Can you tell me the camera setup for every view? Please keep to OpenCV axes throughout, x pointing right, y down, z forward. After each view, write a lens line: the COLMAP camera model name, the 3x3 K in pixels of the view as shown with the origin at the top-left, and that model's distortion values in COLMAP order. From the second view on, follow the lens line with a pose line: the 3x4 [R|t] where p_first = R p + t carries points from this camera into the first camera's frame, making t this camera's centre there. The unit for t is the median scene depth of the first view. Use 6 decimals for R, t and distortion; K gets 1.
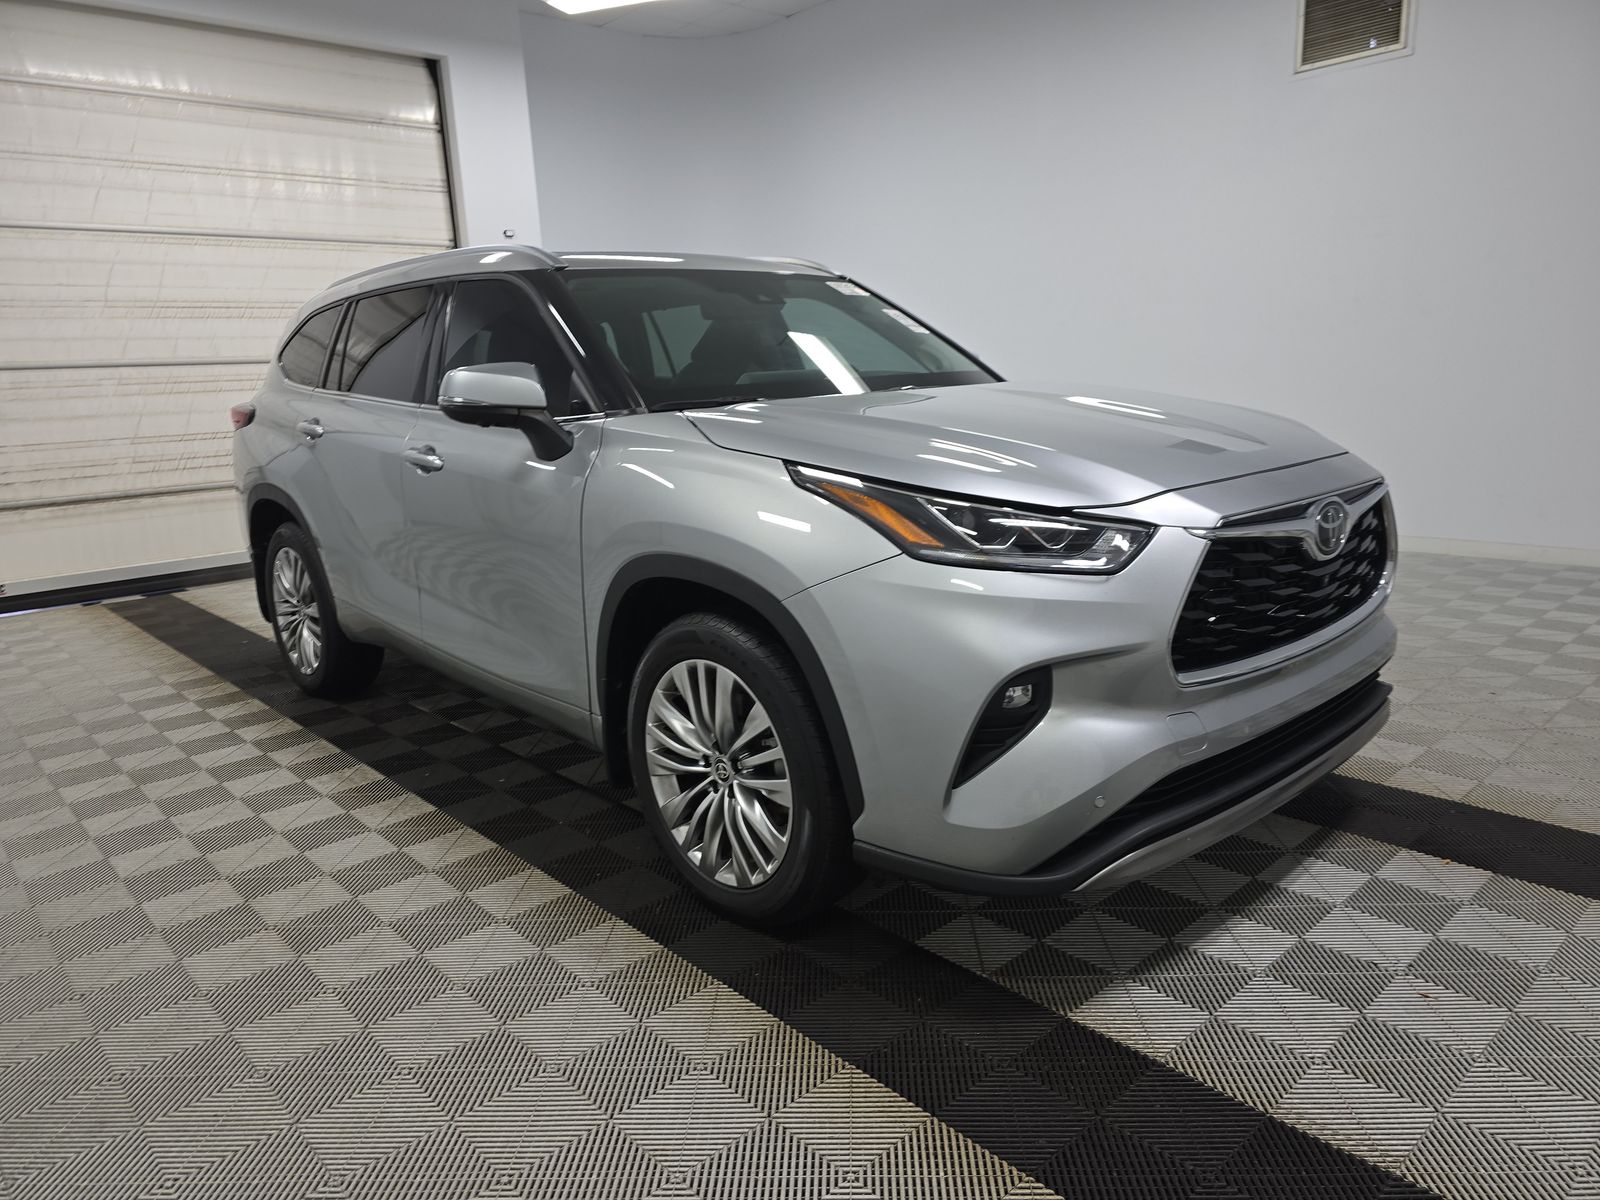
lens RADIAL K [[1093.1, 0, 808.8], [0, 1093.1, 600.9], [0, 0, 1]] dist [0.053063, -0.042321]
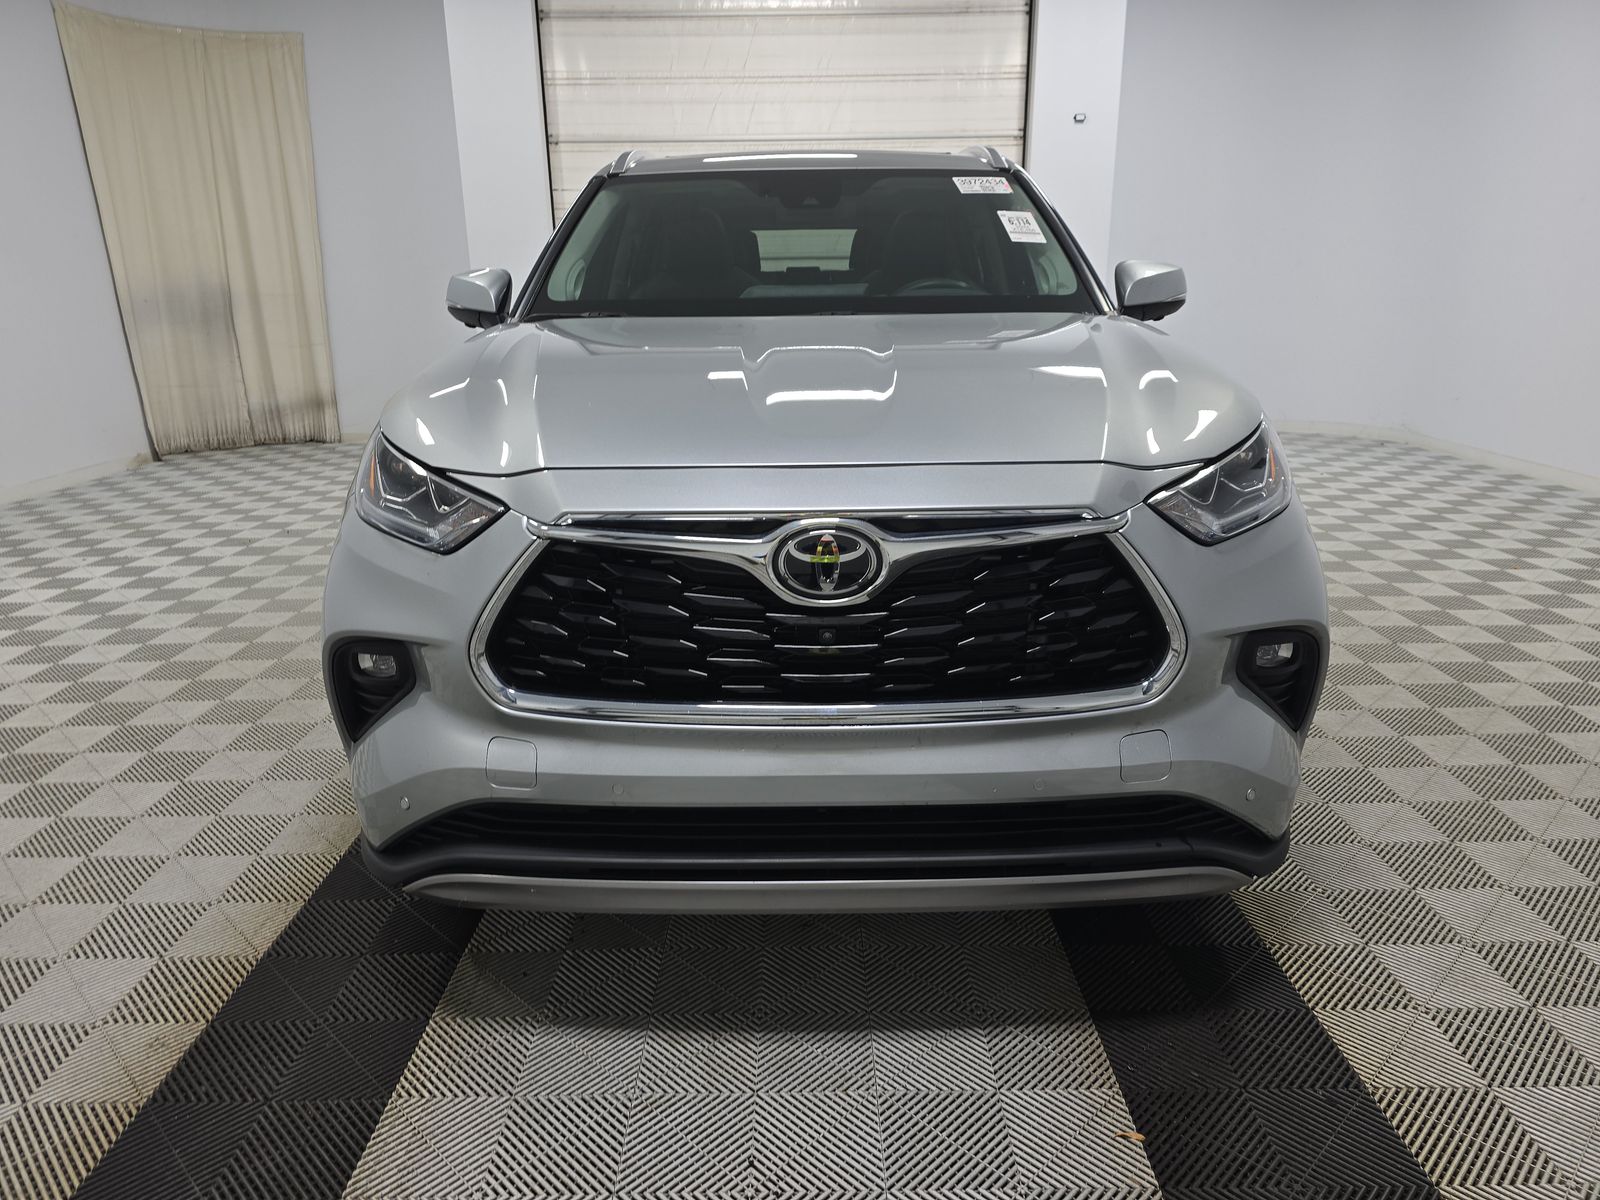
lens RADIAL K [[1093.1, 0, 808.8], [0, 1093.1, 600.9], [0, 0, 1]] dist [0.053063, -0.042321]
pose [[0.734773, 0.223141, -0.640560, 0.380710], [-0.161308, 0.974733, 0.154517, -0.061012], [0.658854, -0.010207, 0.752202, 0.204994]]
